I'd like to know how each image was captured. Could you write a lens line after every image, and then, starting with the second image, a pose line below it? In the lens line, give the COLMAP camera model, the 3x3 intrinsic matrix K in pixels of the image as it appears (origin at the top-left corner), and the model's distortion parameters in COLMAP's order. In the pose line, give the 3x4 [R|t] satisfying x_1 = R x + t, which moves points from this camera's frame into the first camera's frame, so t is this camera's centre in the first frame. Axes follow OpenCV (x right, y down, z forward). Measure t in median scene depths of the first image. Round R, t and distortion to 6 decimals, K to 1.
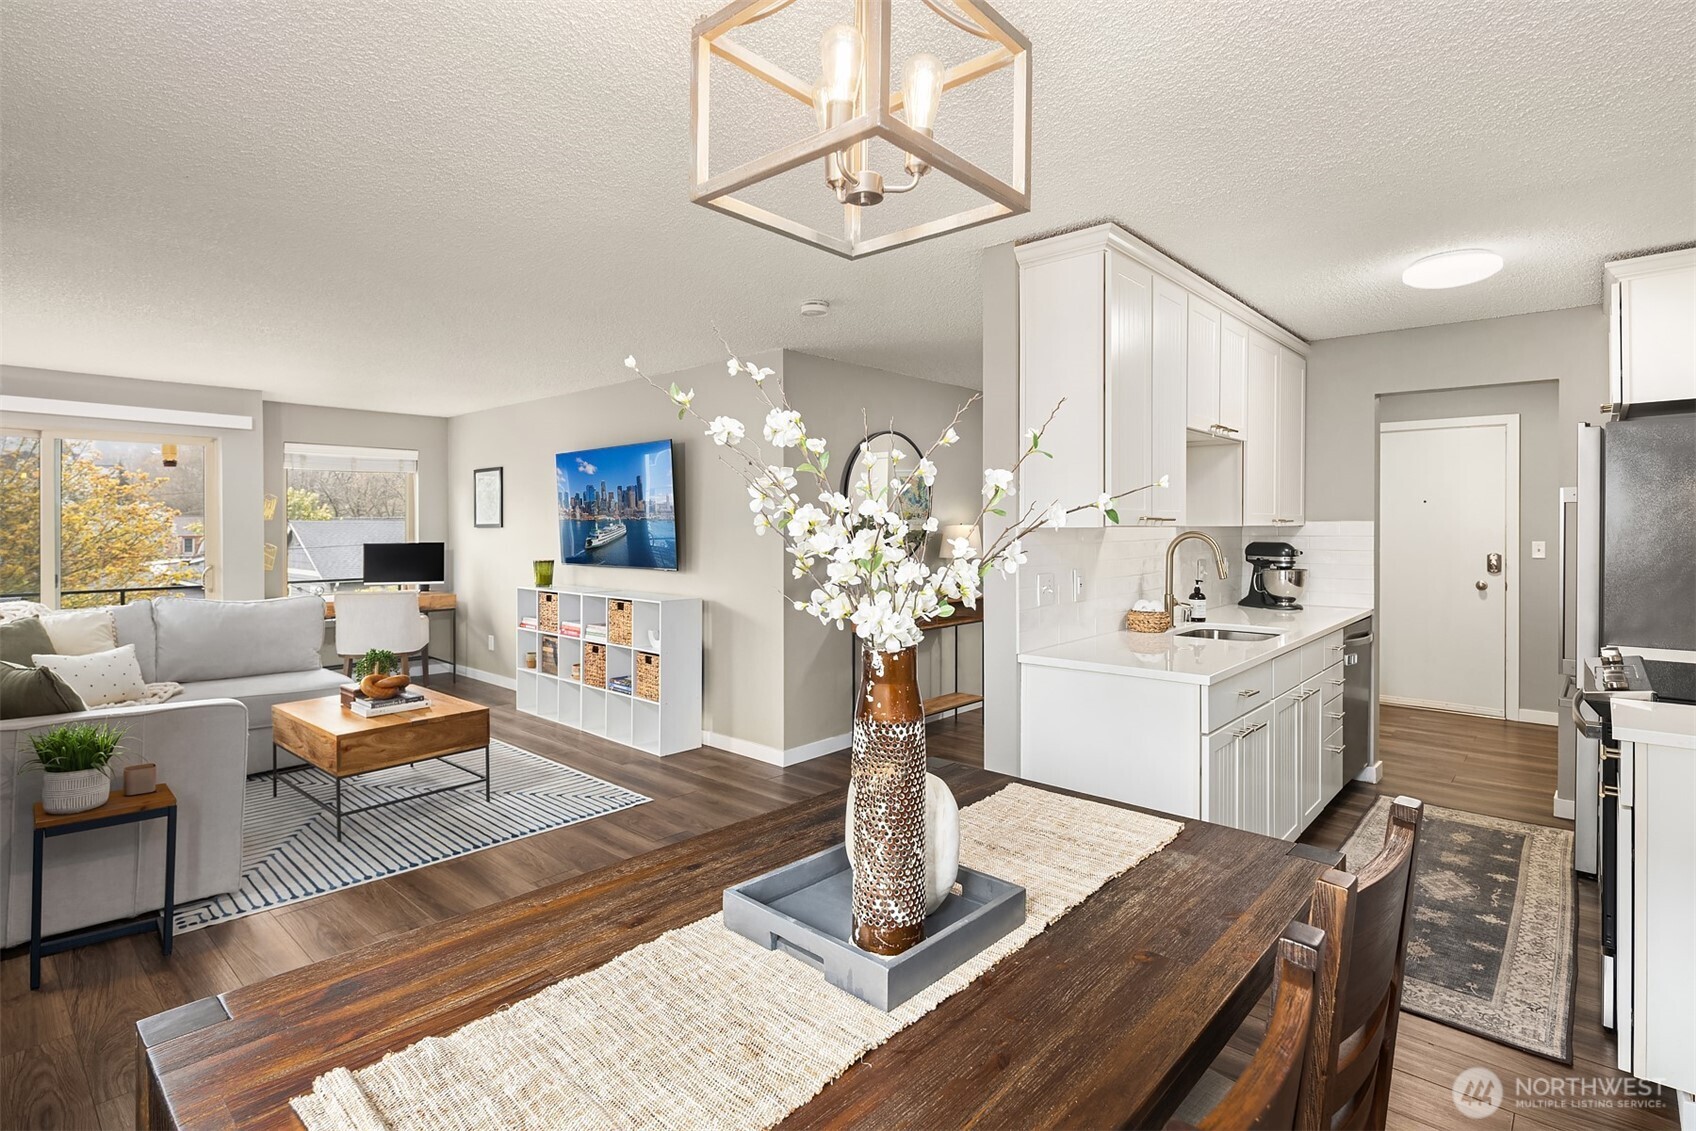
lens RADIAL K [[813.8, 0, 829.4], [0, 813.8, 529.5], [0, 0, 1]] dist [-0.001472, -0.000272]
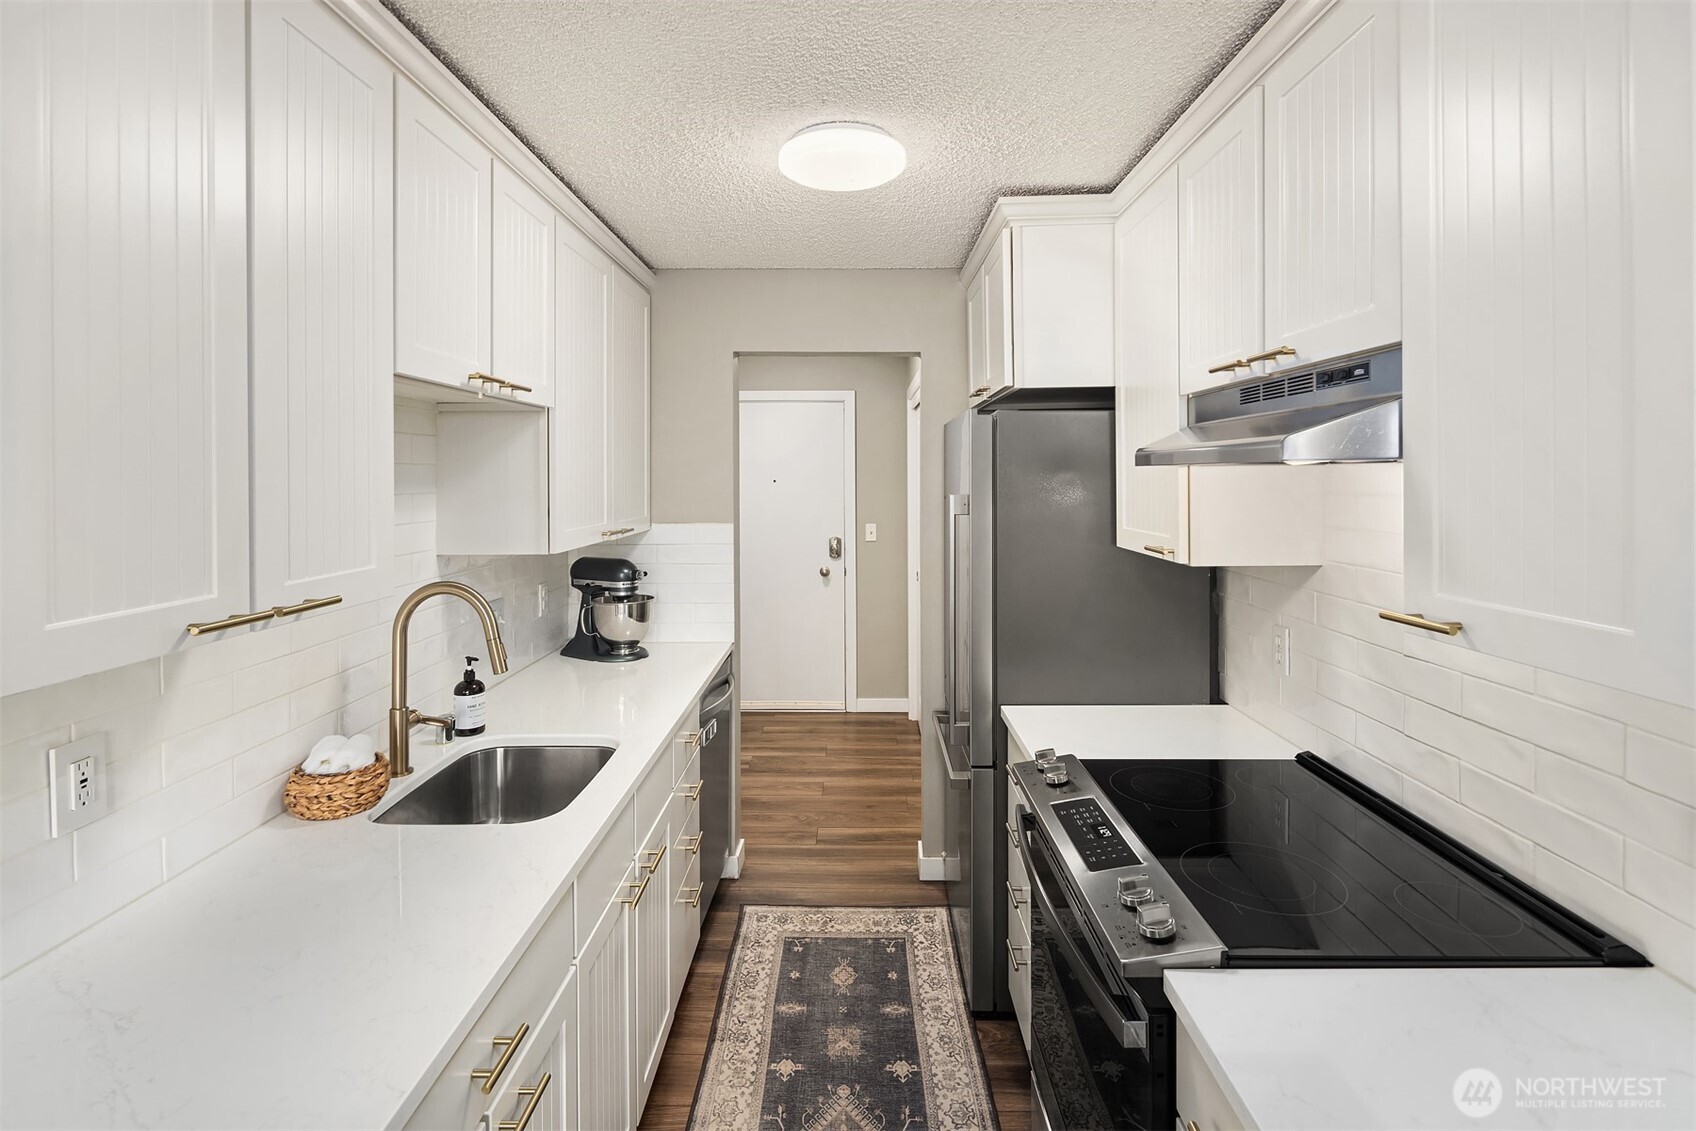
lens RADIAL K [[816.2, 0, 846.1], [0, 816.2, 476.9], [0, 0, 1]] dist [0.000563, 0.012206]
pose [[0.734408, -0.005447, 0.678686, 0.233622], [0.008329, 0.999965, -0.000987, -0.049278], [-0.678657, 0.006377, 0.734428, 0.372711]]
